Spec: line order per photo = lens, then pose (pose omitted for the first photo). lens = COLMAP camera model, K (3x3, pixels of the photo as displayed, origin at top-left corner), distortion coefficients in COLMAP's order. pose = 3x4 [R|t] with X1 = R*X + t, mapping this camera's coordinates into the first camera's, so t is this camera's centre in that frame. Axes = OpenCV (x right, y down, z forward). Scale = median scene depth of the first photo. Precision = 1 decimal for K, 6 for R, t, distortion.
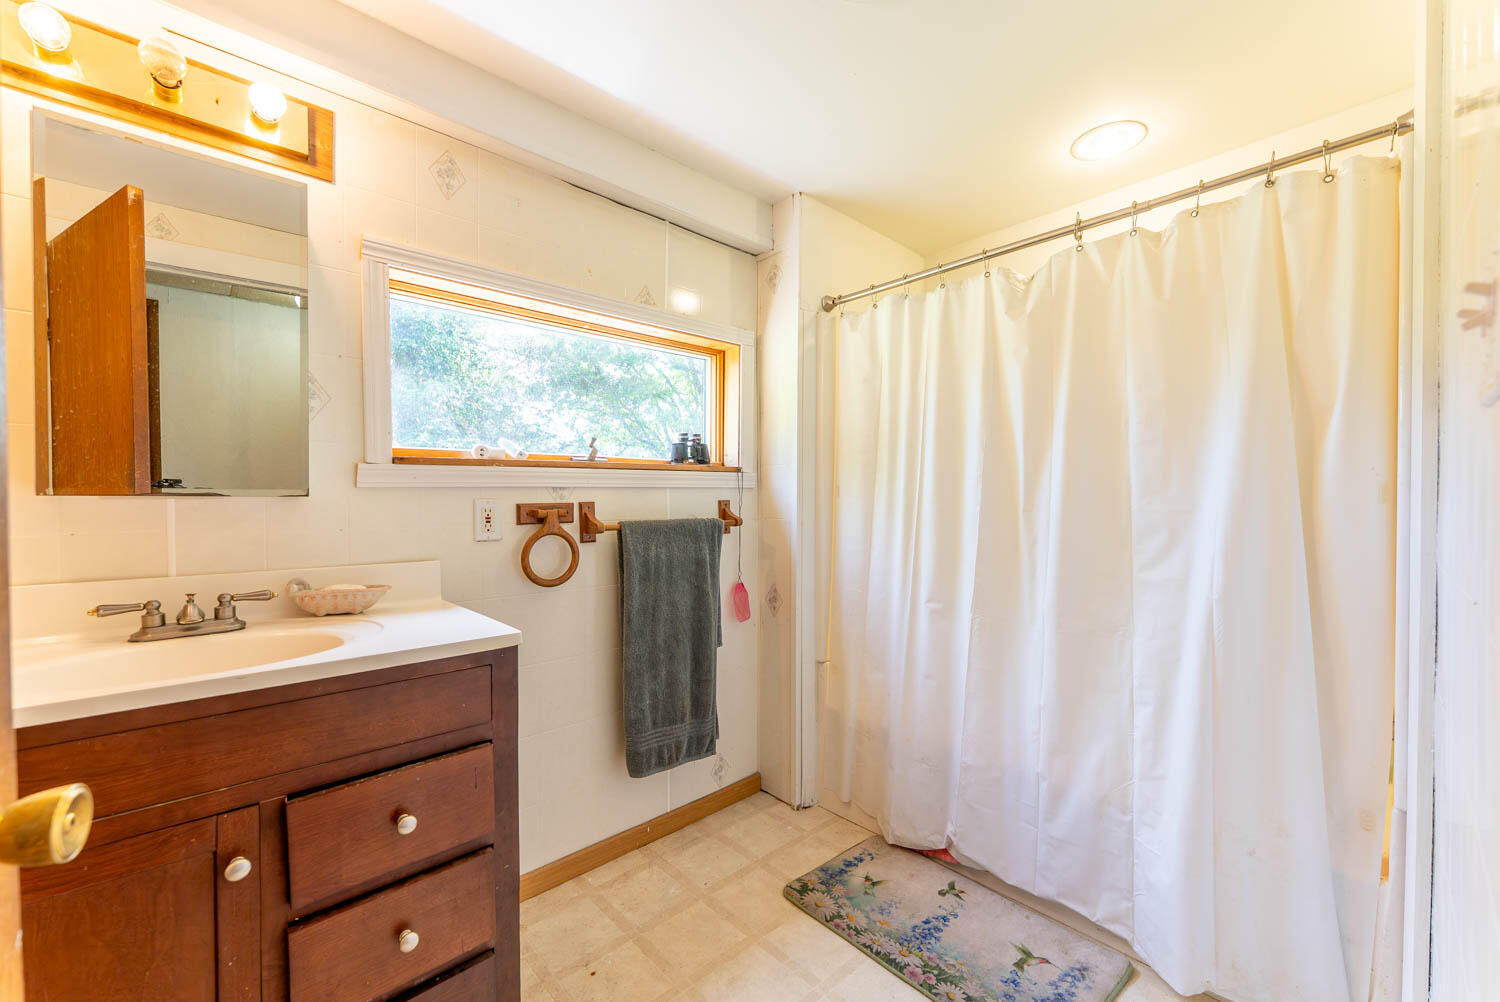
lens RADIAL K [[599.7, 0, 749.4], [0, 599.7, 501.6], [0, 0, 1]] dist [0.000194, -0.000268]
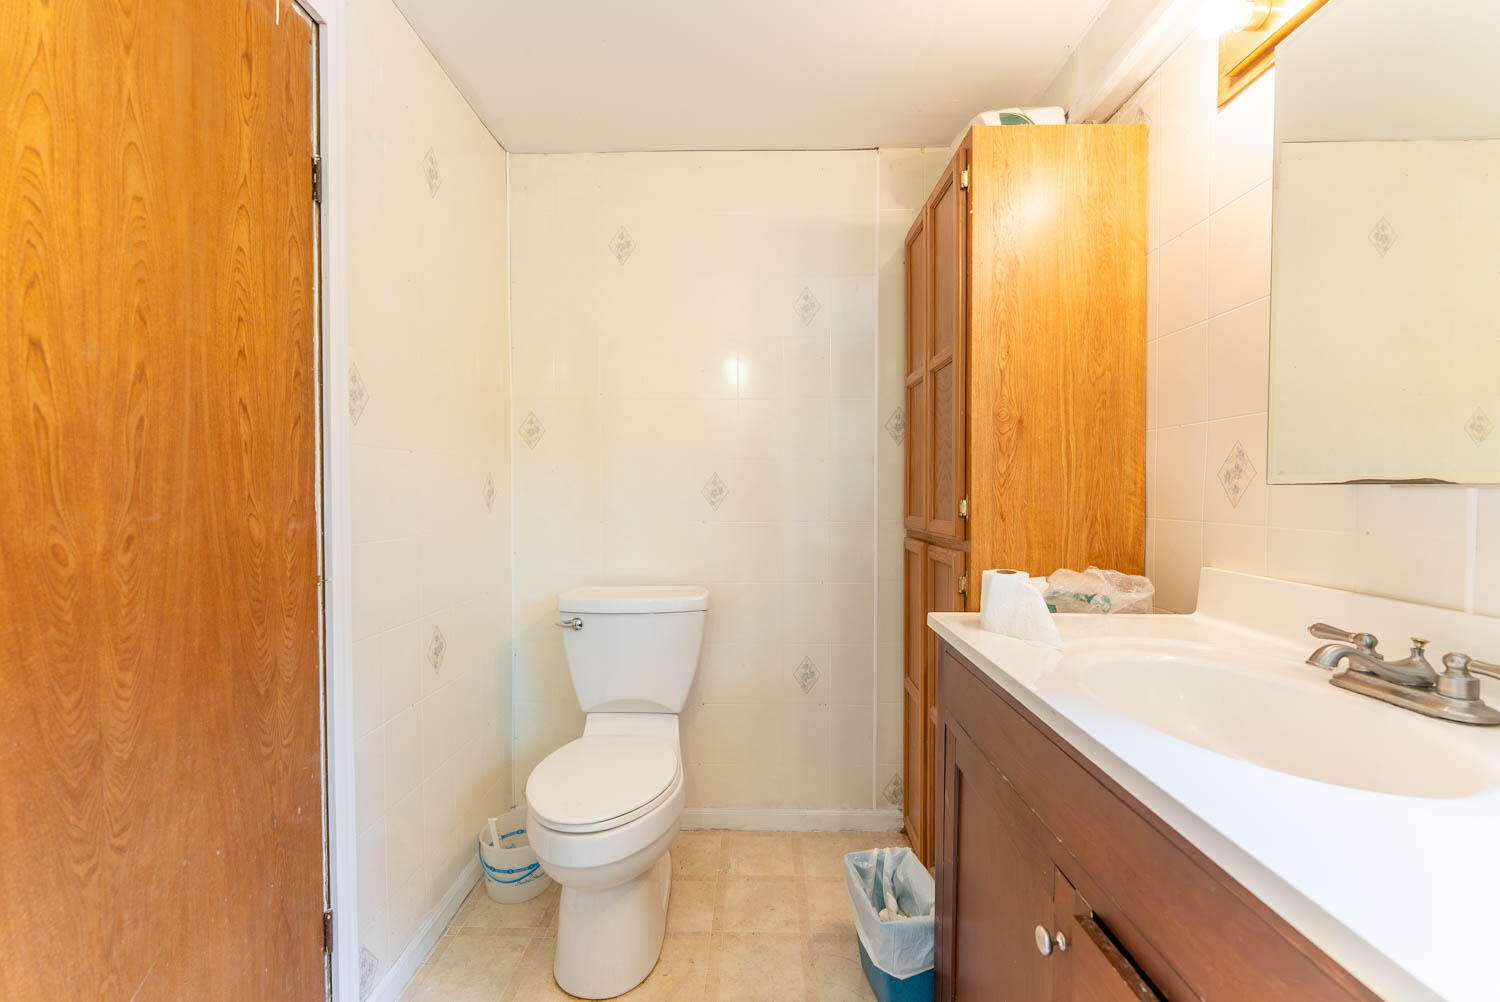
lens RADIAL K [[599.7, 0, 747.9], [0, 599.7, 497.4], [0, 0, 1]] dist [0.000194, -0.000268]
pose [[-0.679061, 0.016434, -0.733898, 0.012544], [-0.008877, 0.999492, 0.030596, -0.009712], [0.734028, 0.027291, -0.678570, 0.908677]]
